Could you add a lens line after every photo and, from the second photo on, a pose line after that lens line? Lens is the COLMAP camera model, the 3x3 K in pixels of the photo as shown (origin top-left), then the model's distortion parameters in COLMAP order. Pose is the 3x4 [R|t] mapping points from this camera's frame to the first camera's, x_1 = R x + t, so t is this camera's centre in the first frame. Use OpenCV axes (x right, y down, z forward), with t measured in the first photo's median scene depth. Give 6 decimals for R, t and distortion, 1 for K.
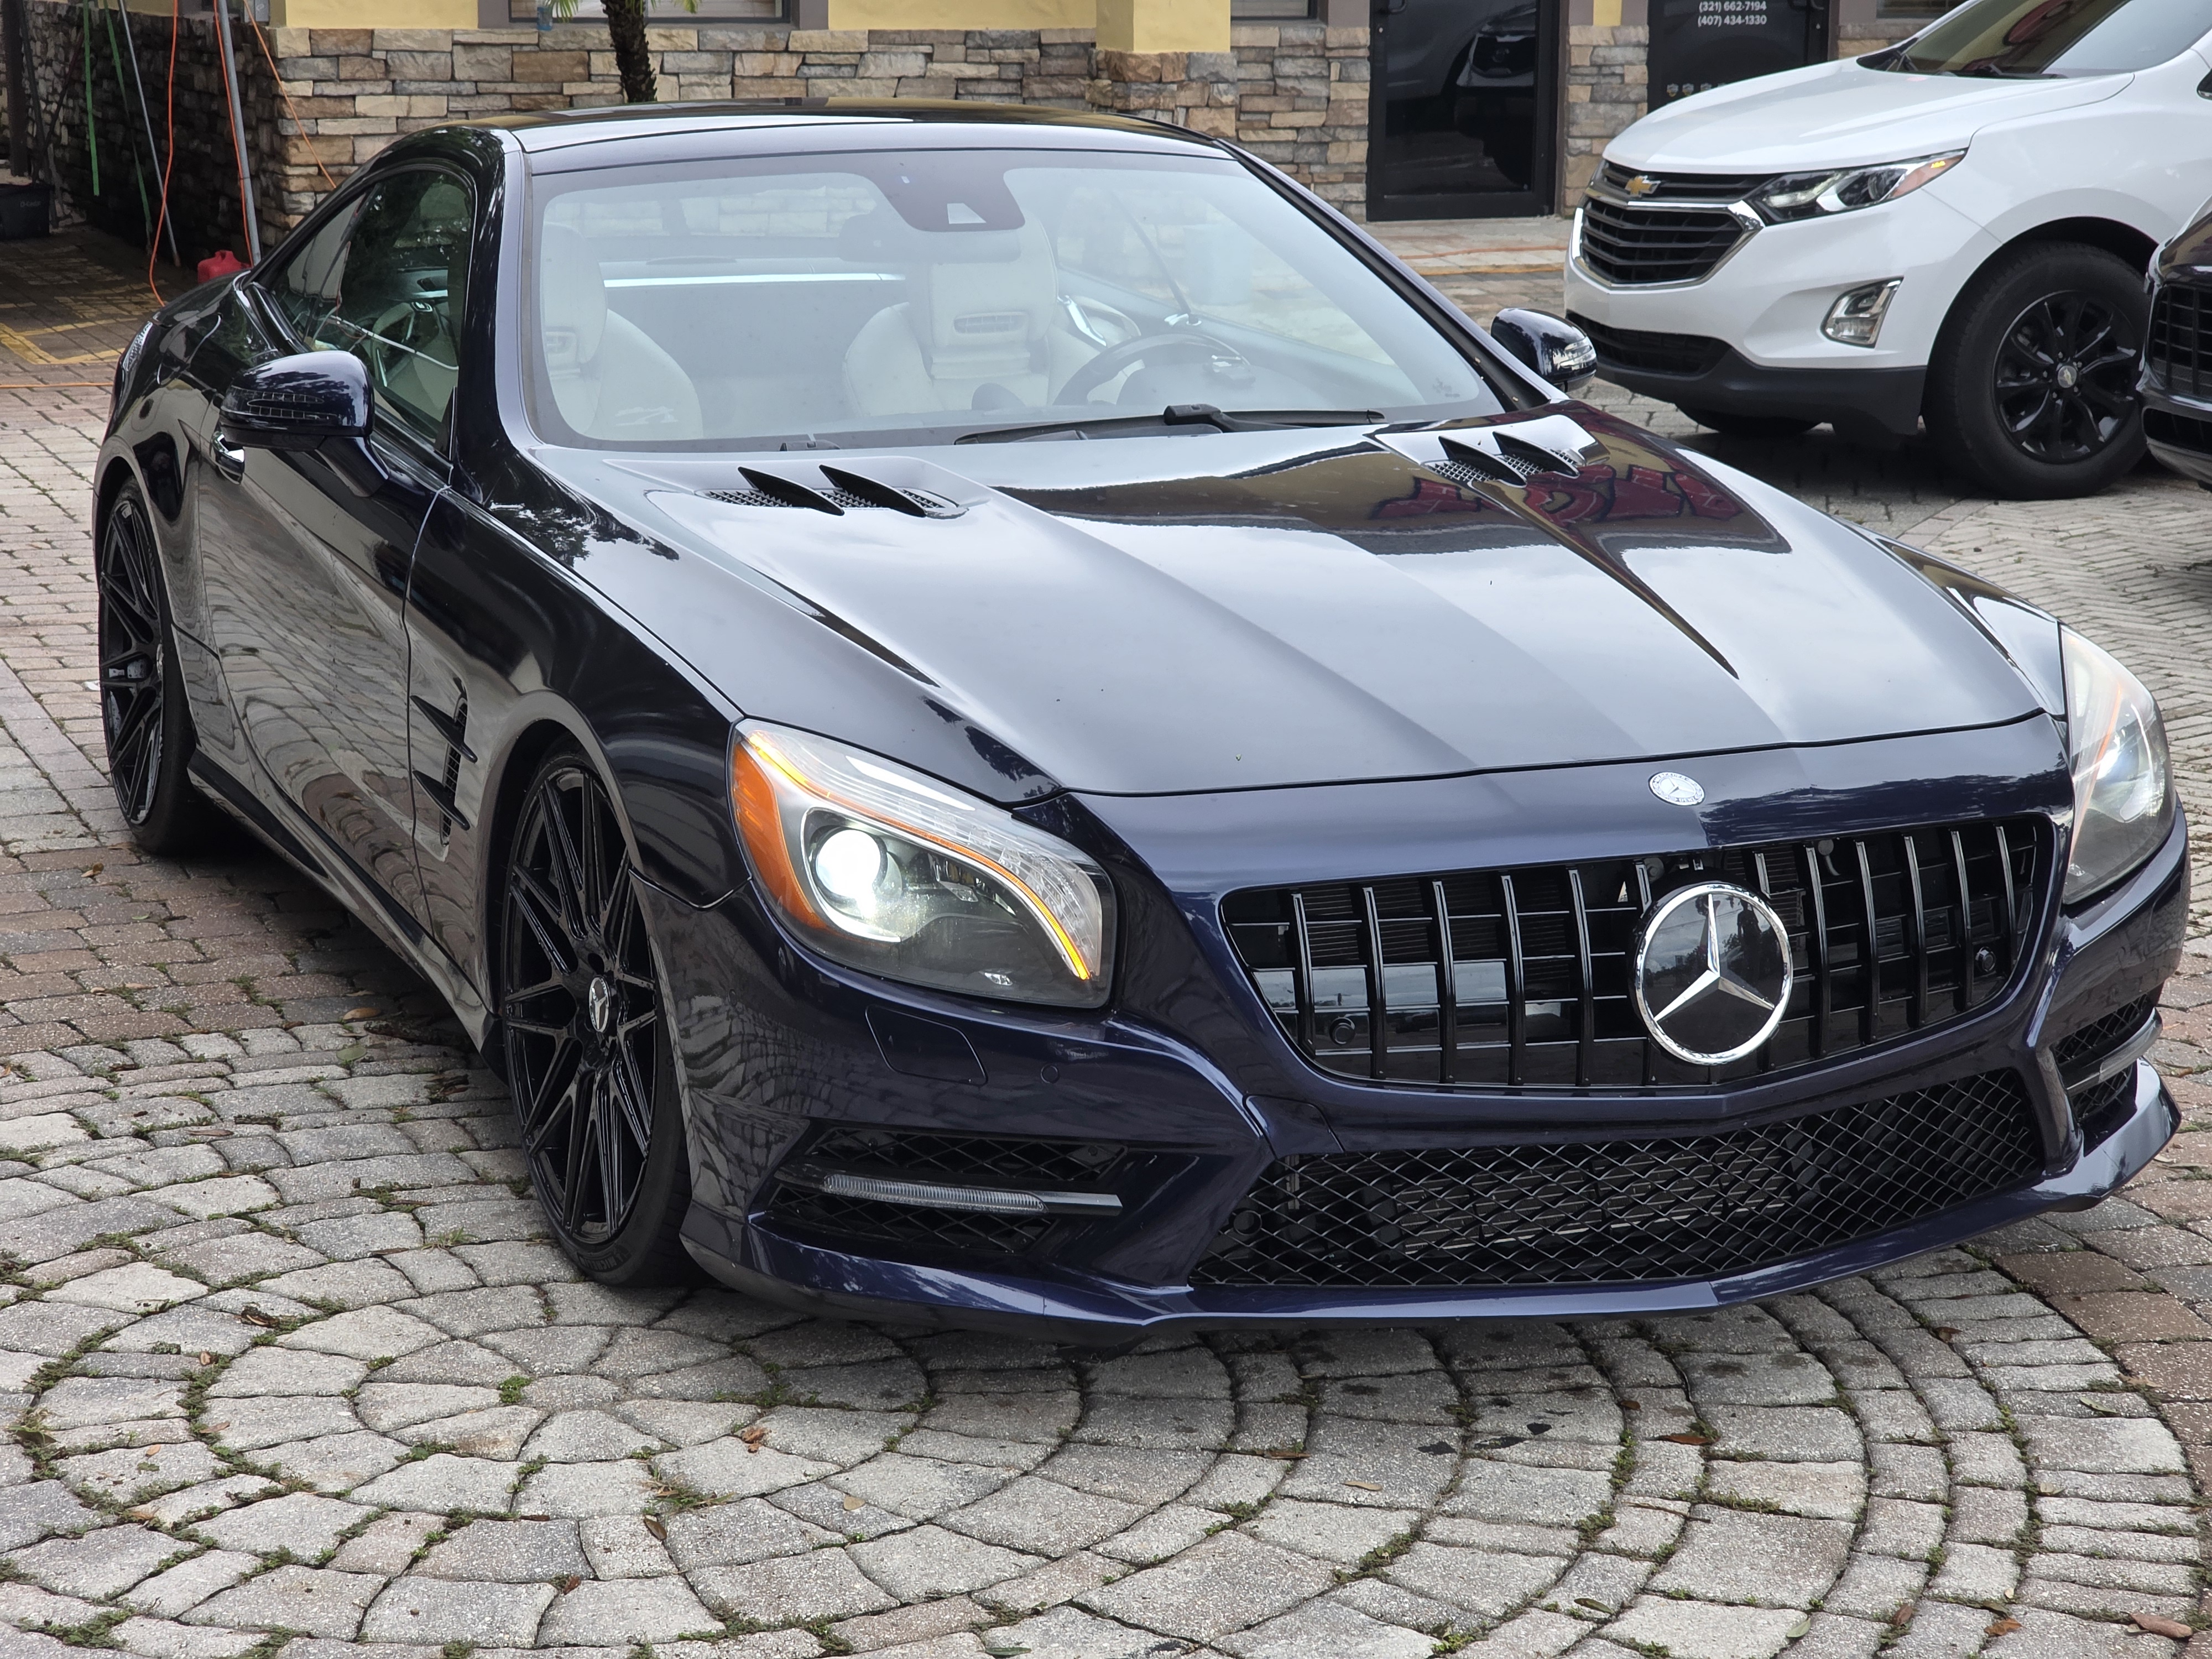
lens RADIAL K [[4348.6, 0, 1106.0], [0, 4348.6, 829.5], [0, 0, 1]] dist [0.057577, 0.146989]
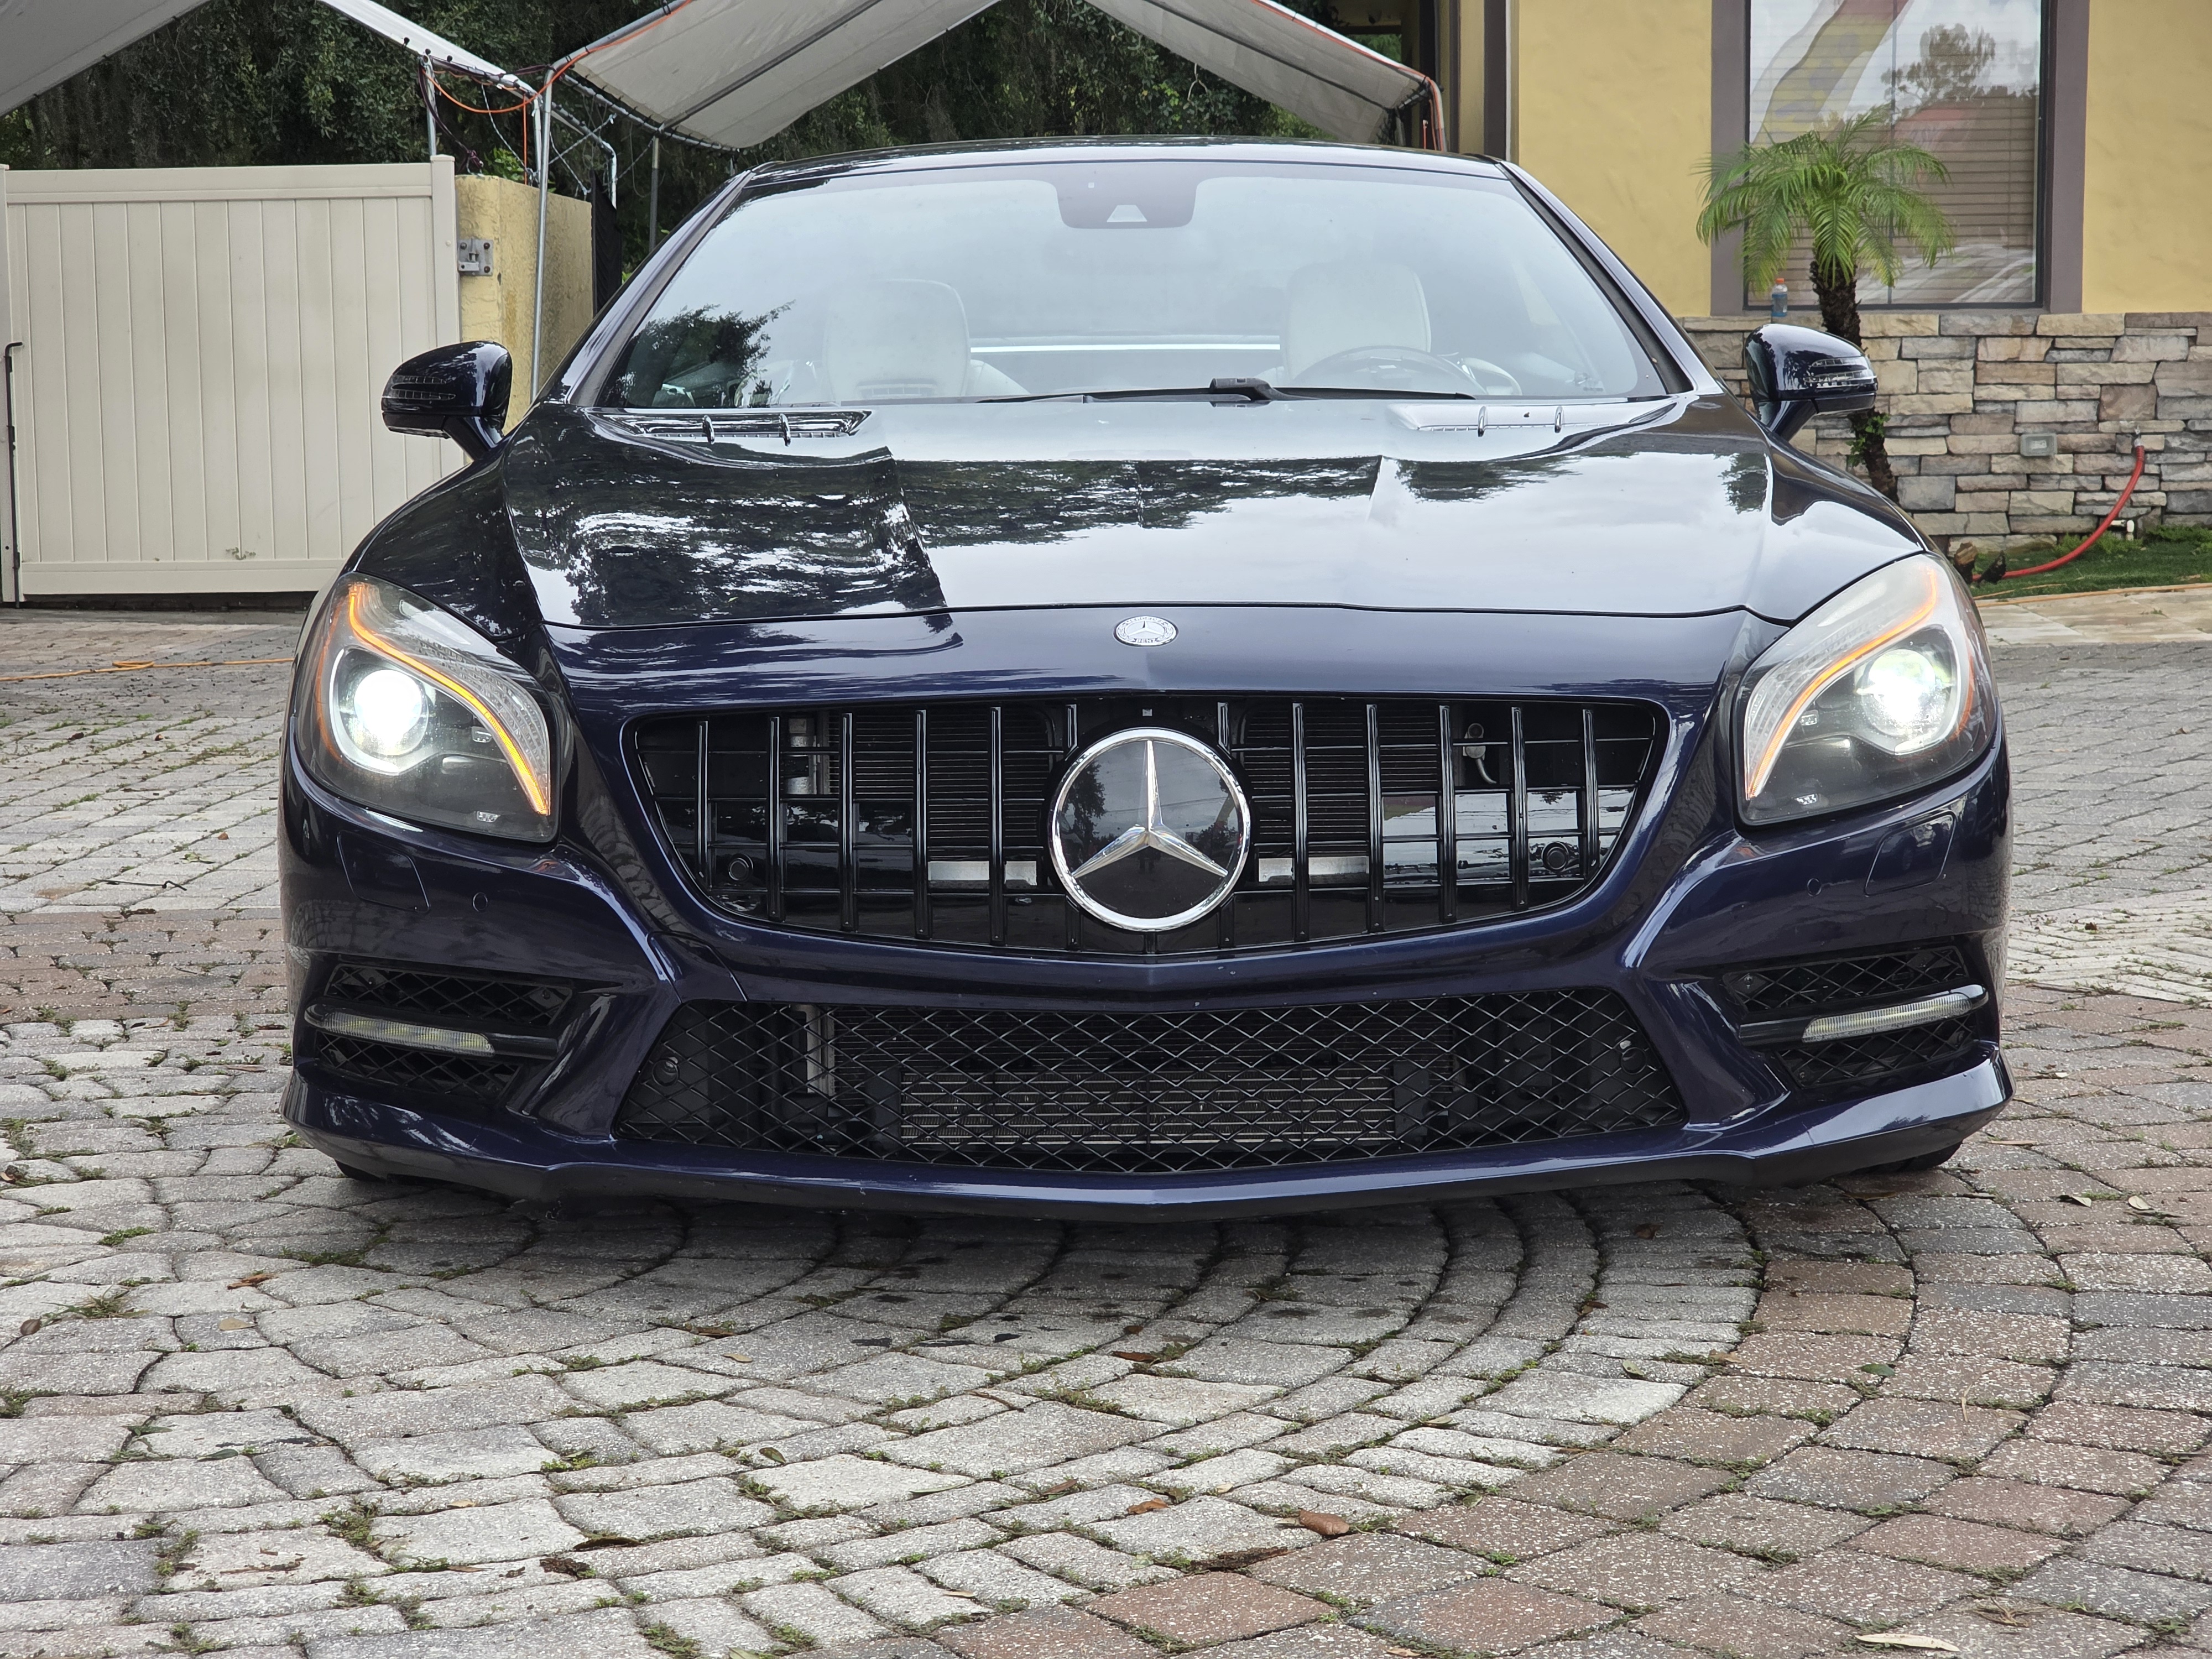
lens RADIAL K [[4348.6, 0, 1106.0], [0, 4348.6, 829.5], [0, 0, 1]] dist [0.057577, 0.146989]
pose [[0.917750, 0.027945, -0.396175, 0.128658], [-0.067503, 0.993983, -0.086259, 0.029470], [0.391381, 0.105907, 0.914114, 0.042975]]
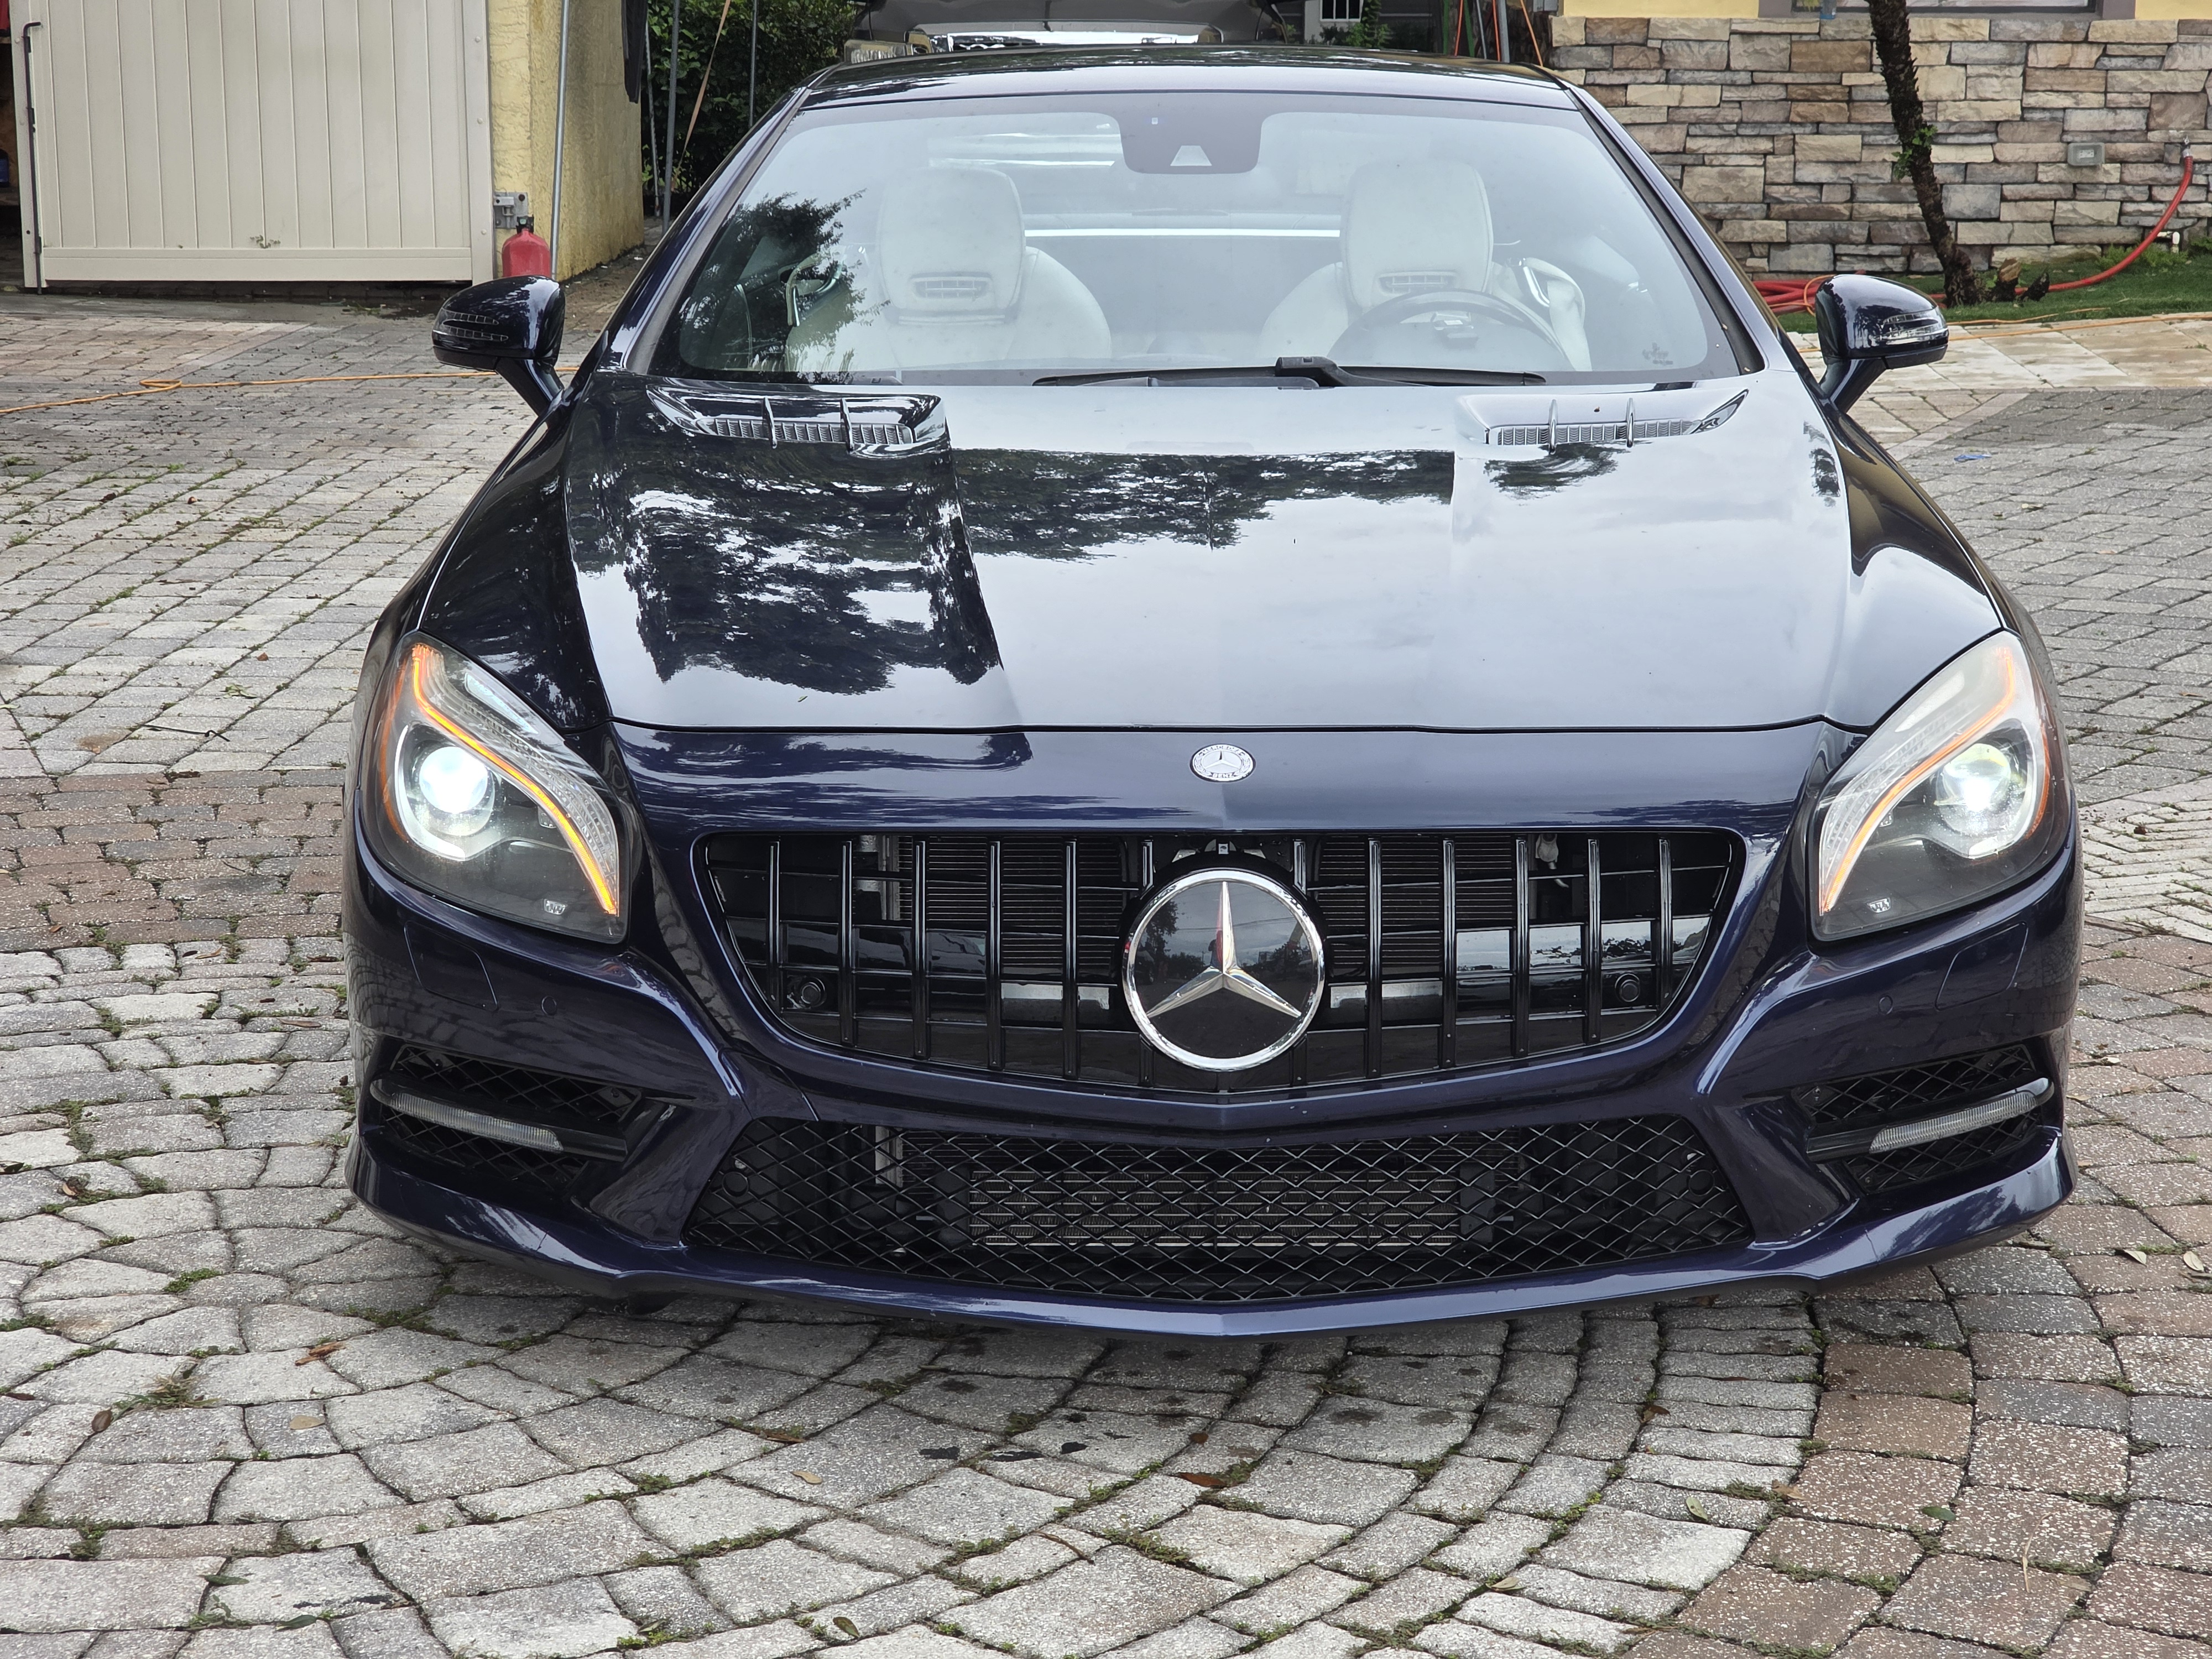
lens RADIAL K [[4347.7, 0, 1152.1], [0, 4347.7, 803.7], [0, 0, 1]] dist [0.063126, 0.065984]
pose [[0.919799, 0.075340, -0.385090, 0.123591], [-0.079080, 0.996849, 0.006141, -0.001490], [0.384339, 0.024804, 0.922859, 0.040819]]
